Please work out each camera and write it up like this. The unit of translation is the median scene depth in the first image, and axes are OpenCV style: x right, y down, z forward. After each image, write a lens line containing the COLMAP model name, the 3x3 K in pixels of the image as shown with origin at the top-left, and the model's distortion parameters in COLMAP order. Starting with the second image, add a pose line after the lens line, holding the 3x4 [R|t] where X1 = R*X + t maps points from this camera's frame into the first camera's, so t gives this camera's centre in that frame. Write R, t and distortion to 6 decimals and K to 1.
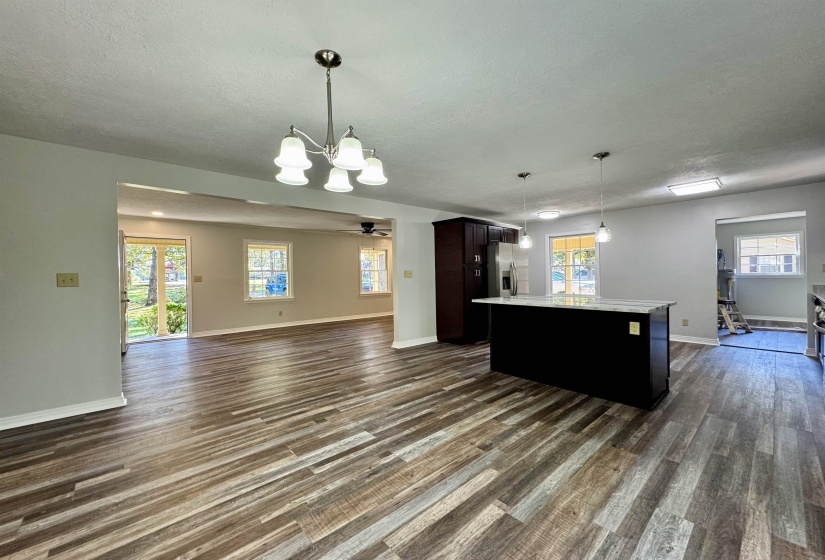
lens RADIAL K [[328.9, 0, 409.9], [0, 328.9, 279.7], [0, 0, 1]] dist [-0.001537, 0.001359]
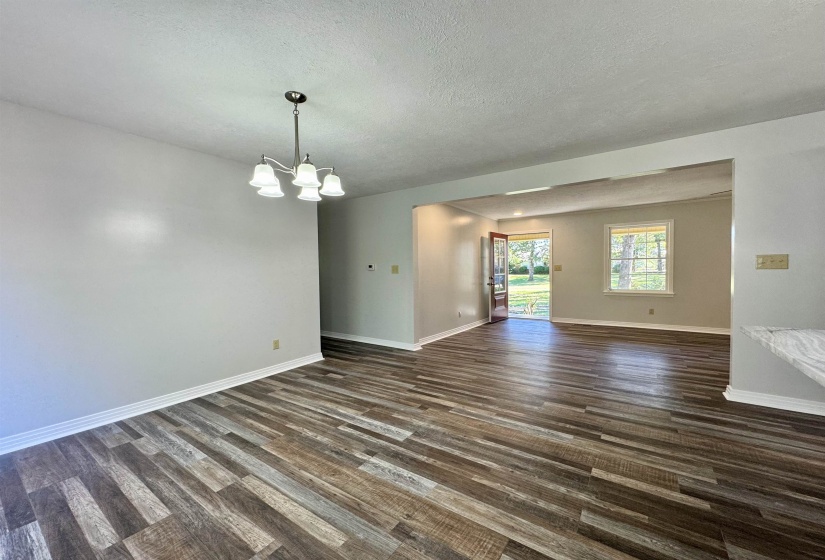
lens RADIAL K [[328.9, 0, 410.4], [0, 328.9, 279.7], [0, 0, 1]] dist [-0.001537, 0.001359]
pose [[0.229394, 0.040125, -0.972506, 0.731080], [-0.000986, 0.999159, 0.040993, -0.018049], [0.973333, -0.008445, 0.229241, 0.744385]]
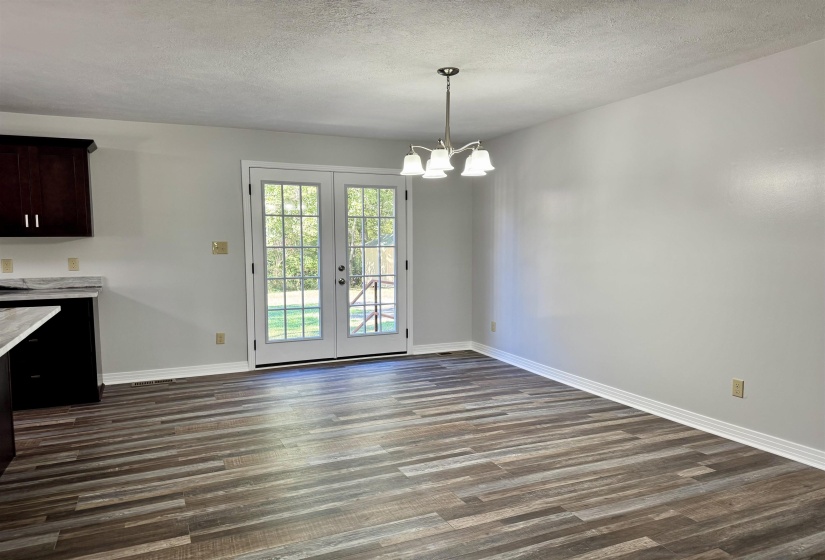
lens RADIAL K [[585.4, 0, 413.7], [0, 585.4, 287.6], [0, 0, 1]] dist [0.034270, -0.034967]
pose [[-0.954822, -0.003775, 0.297154, -0.501496], [0.023745, 0.995753, 0.088948, -0.057406], [-0.296228, 0.091986, -0.950677, 2.069731]]
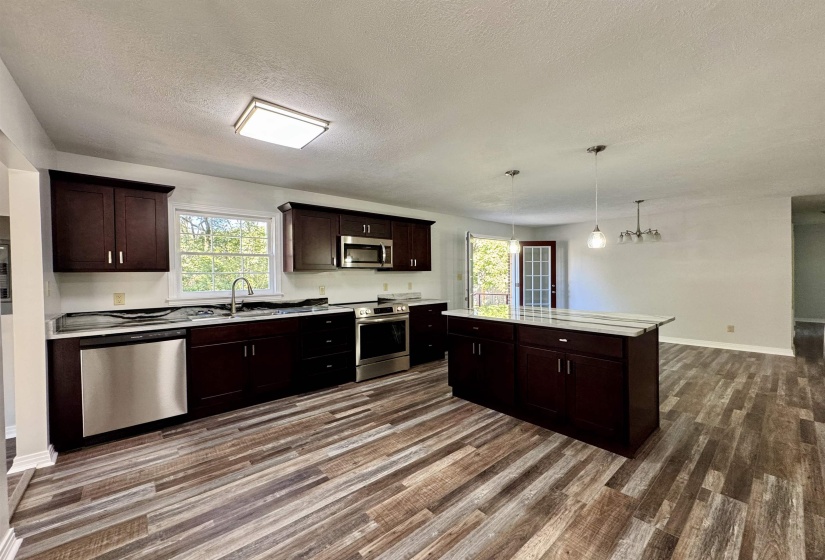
lens RADIAL K [[328.9, 0, 412.8], [0, 328.9, 281.3], [0, 0, 1]] dist [-0.001537, 0.001359]
pose [[-0.999588, 0.025617, 0.012974, 1.118576], [0.026036, 0.999107, 0.033273, -0.081852], [-0.012110, 0.033597, -0.999362, 2.557939]]
